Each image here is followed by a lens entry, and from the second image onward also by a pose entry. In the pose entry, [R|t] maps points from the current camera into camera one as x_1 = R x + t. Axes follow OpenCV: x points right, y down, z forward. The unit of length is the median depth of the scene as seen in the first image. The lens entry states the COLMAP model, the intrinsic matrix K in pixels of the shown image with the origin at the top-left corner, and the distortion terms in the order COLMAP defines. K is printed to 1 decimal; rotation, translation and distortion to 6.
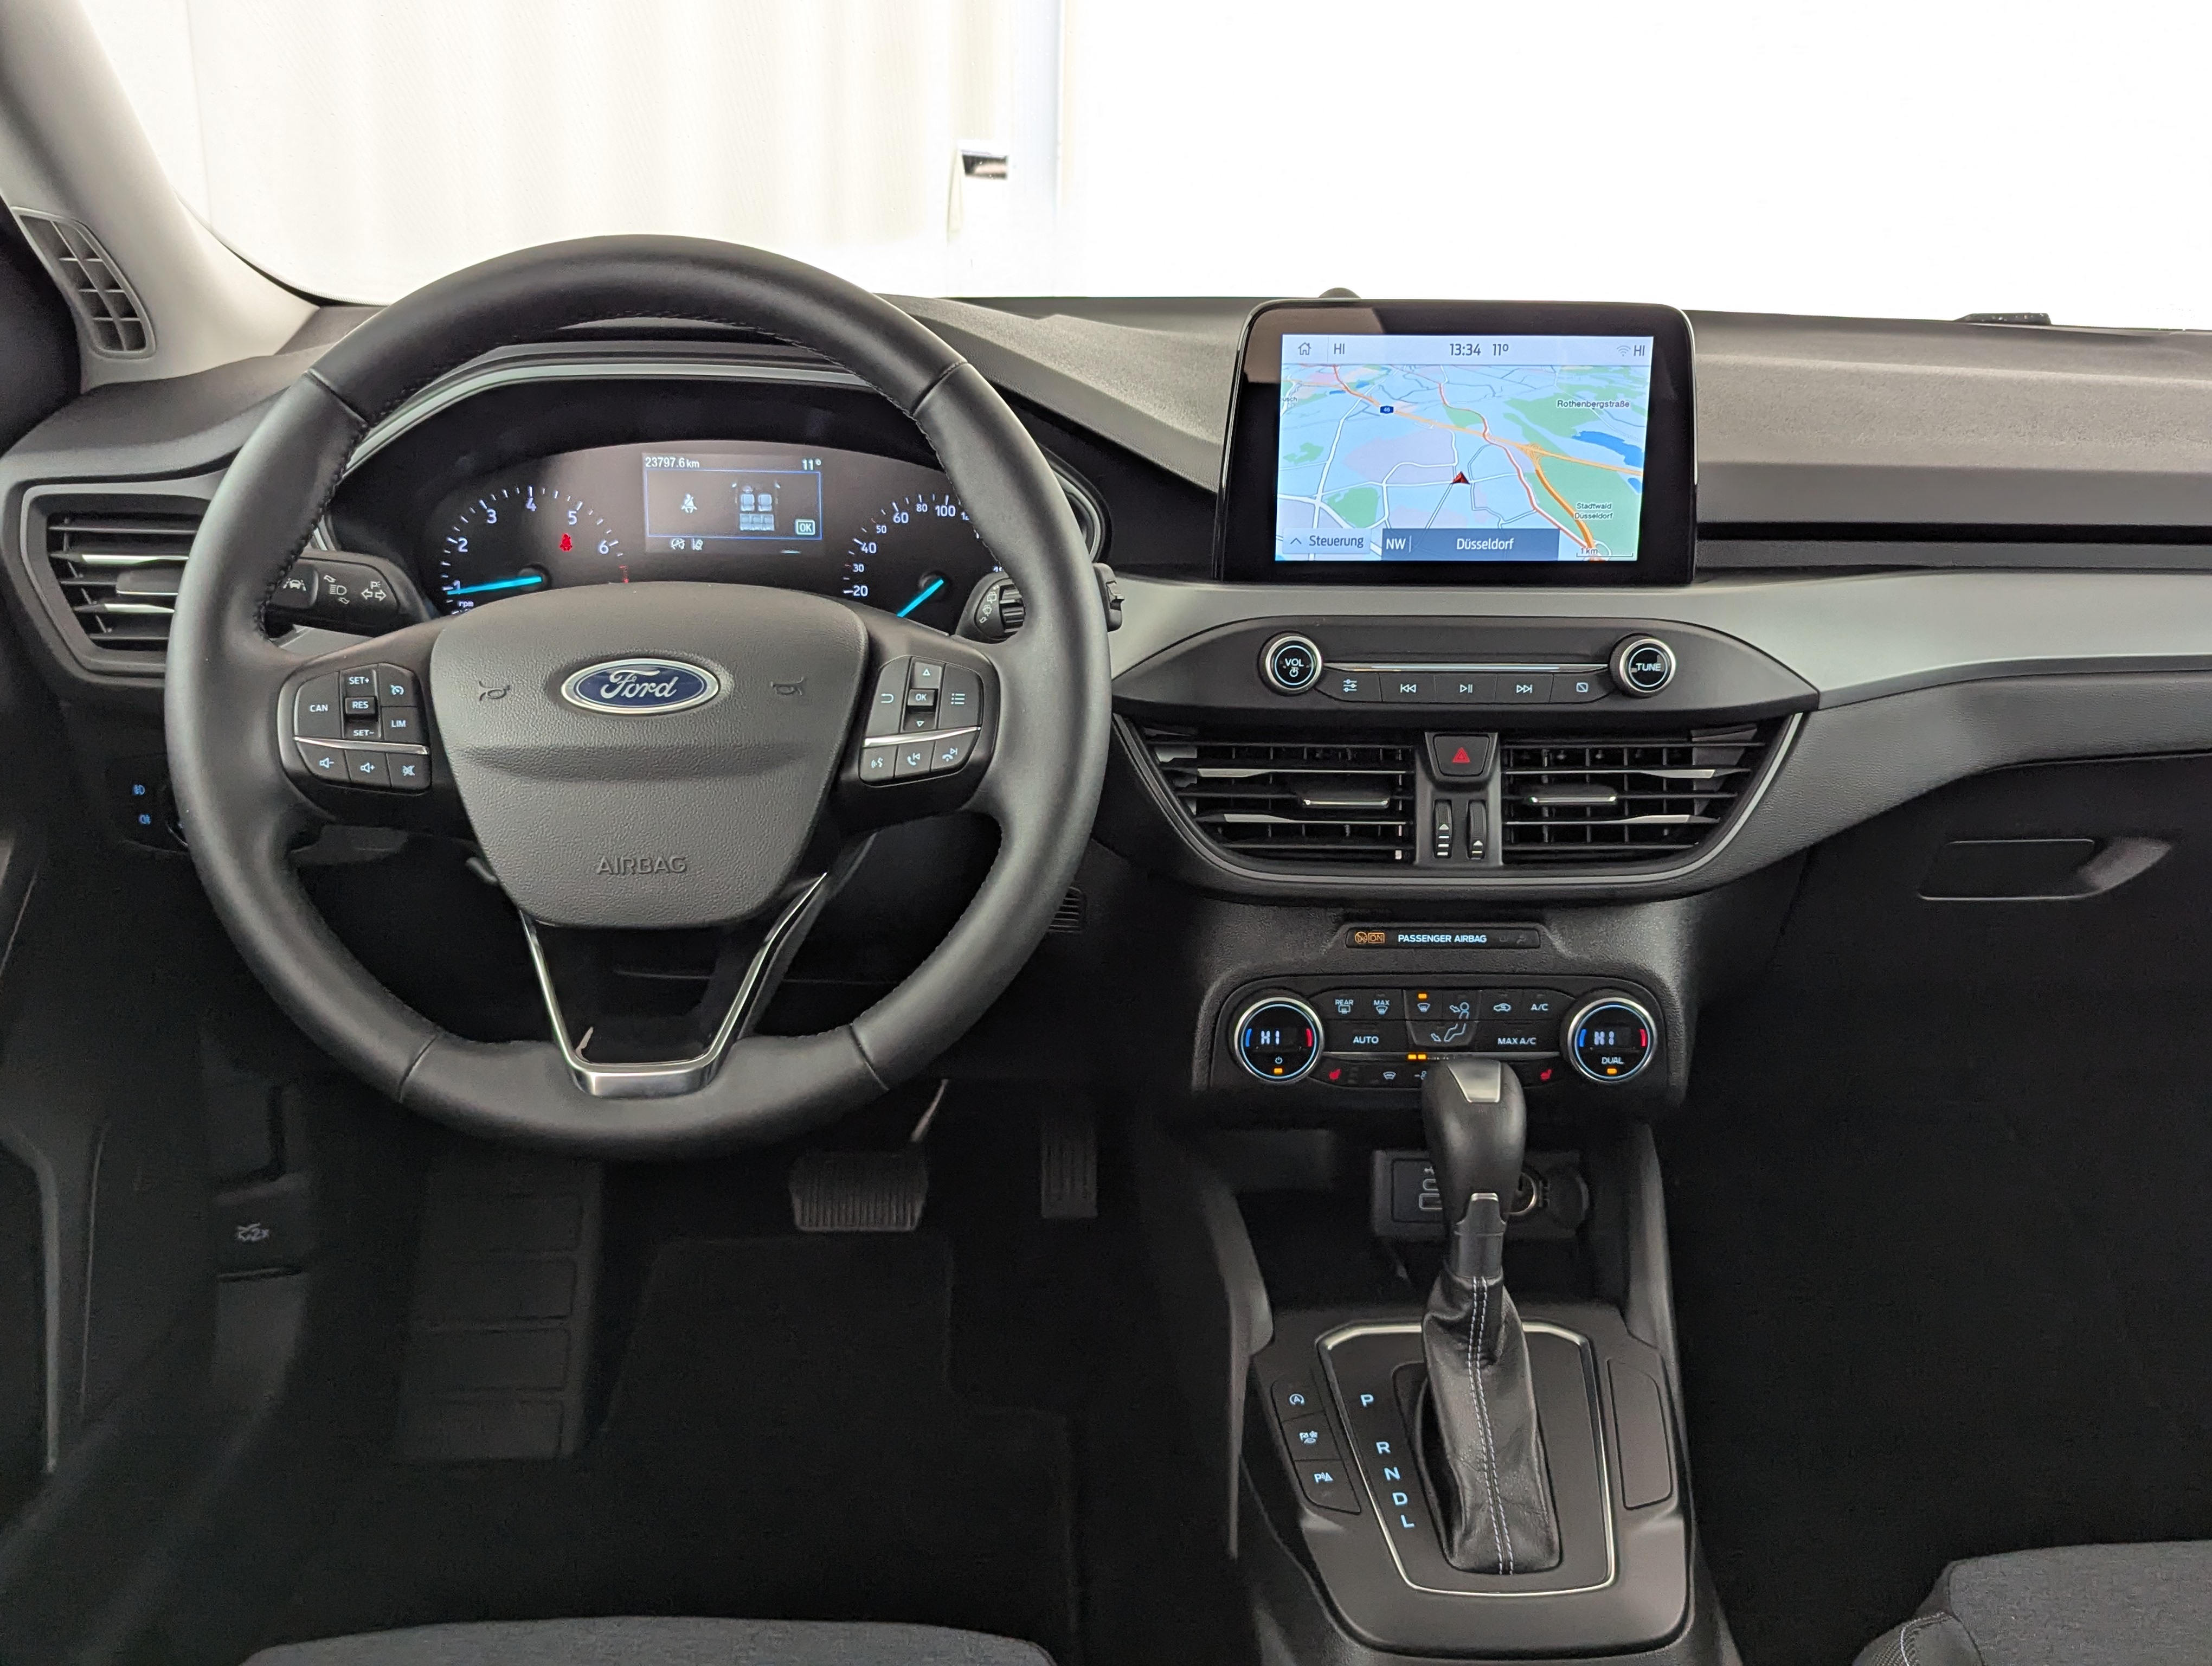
lens RADIAL K [[2004.8, 0, 1106.0], [0, 2004.8, 833.0], [0, 0, 1]] dist [0.010881, -0.005534]
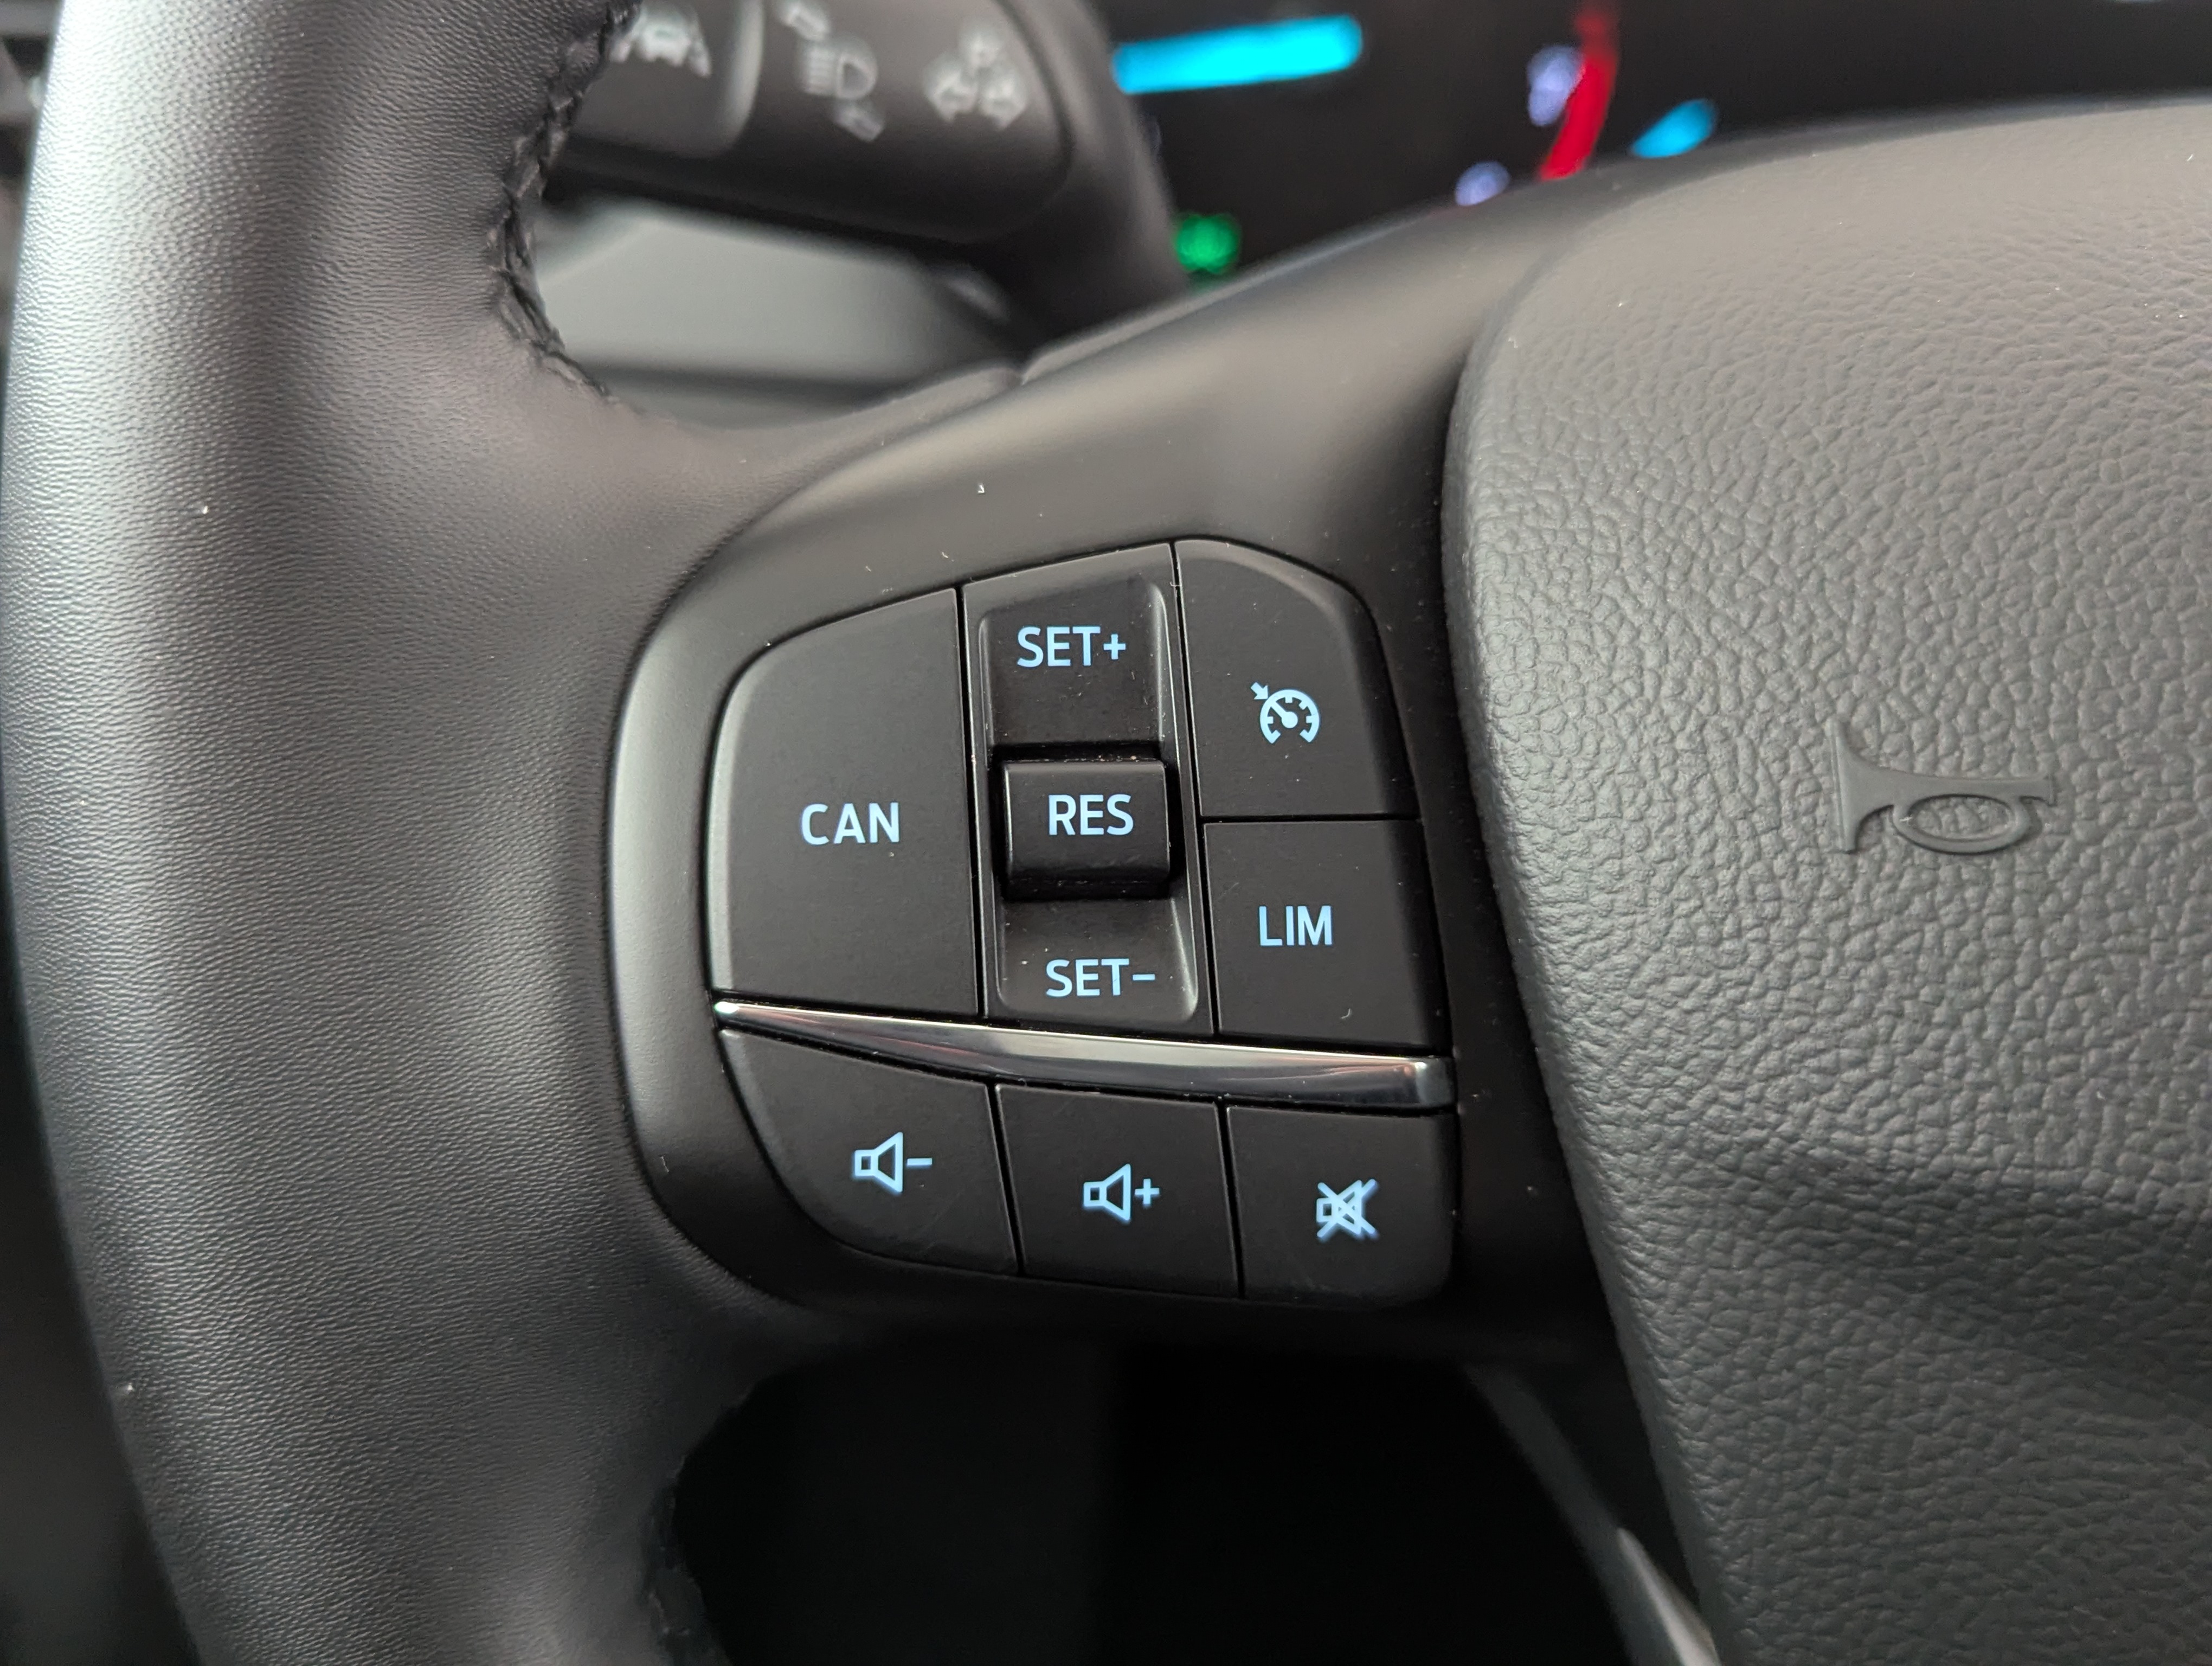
lens RADIAL K [[2102.4, 0, 1106.0], [0, 2102.4, 833.0], [0, 0, 1]] dist [0.043311, -0.115141]
pose [[0.985706, 0.085382, -0.145234, -0.277861], [-0.051391, 0.973363, 0.223437, -0.081539], [0.160443, -0.212780, 0.963838, 0.671003]]
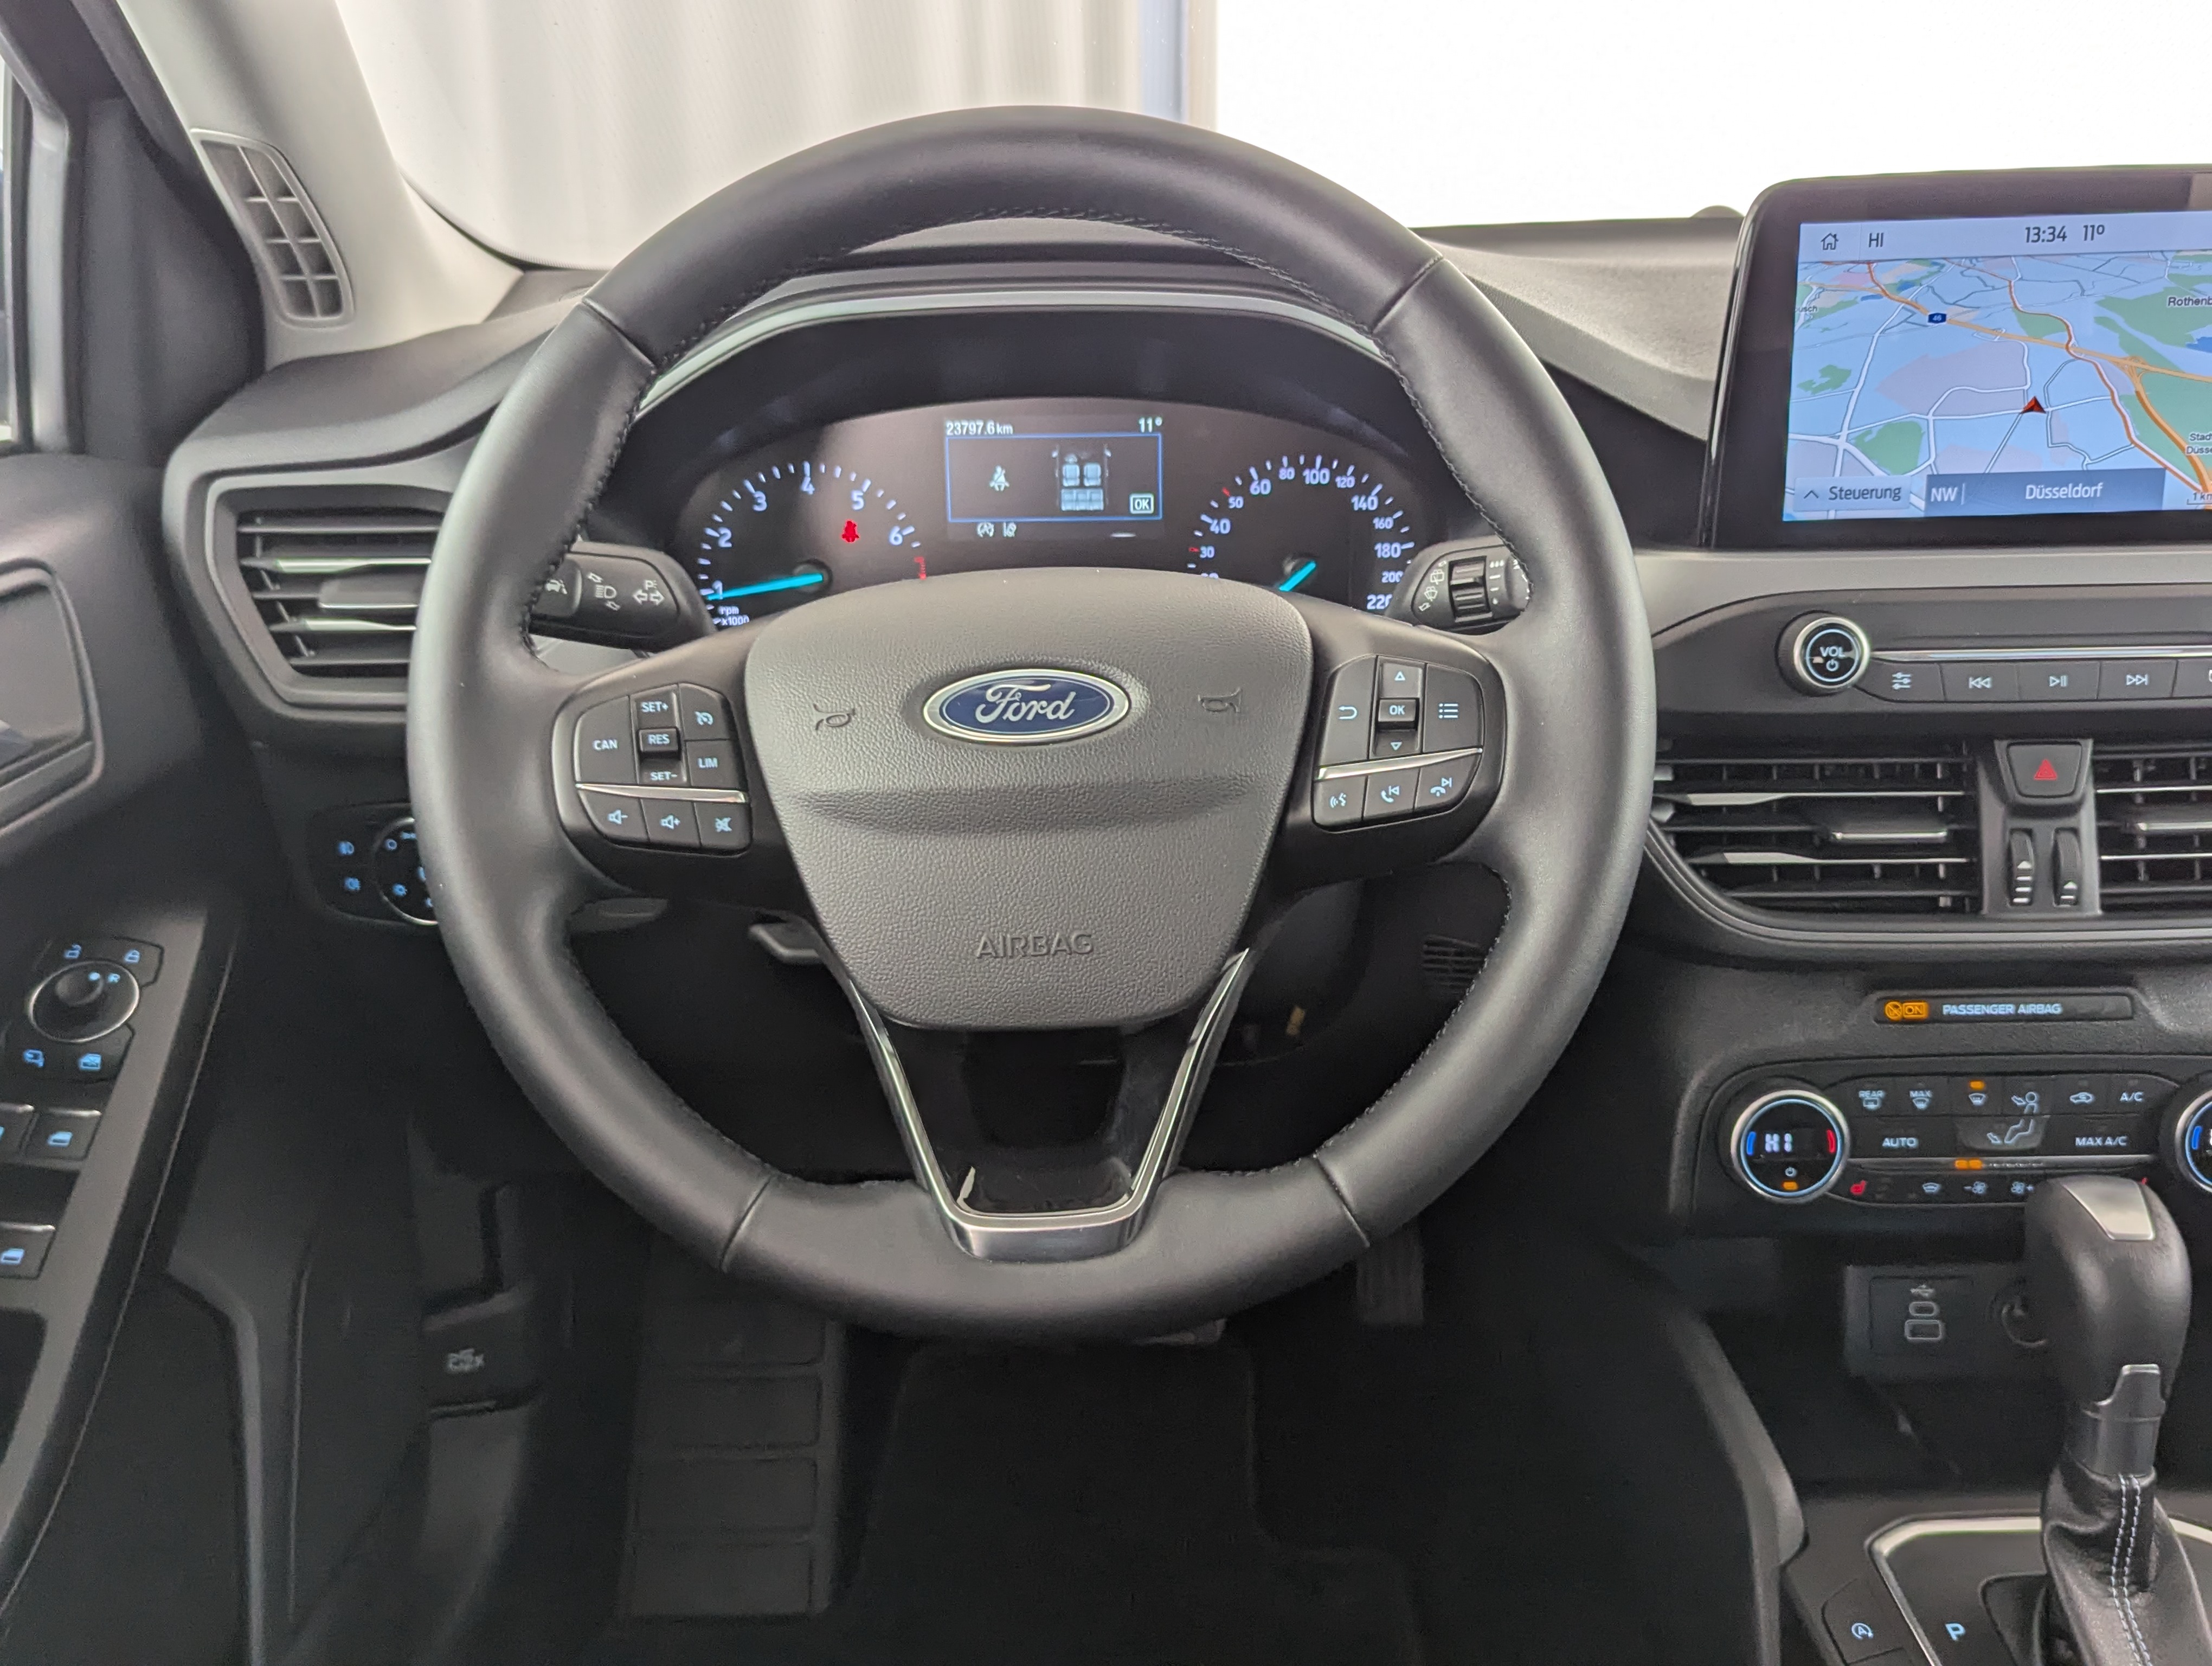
lens RADIAL K [[2102.4, 0, 1106.0], [0, 2102.4, 833.0], [0, 0, 1]] dist [0.043311, -0.115141]
pose [[0.997057, -0.020370, -0.073911, -0.117447], [0.019698, 0.999758, -0.009799, -0.014110], [0.074093, 0.008314, 0.997217, 0.179207]]
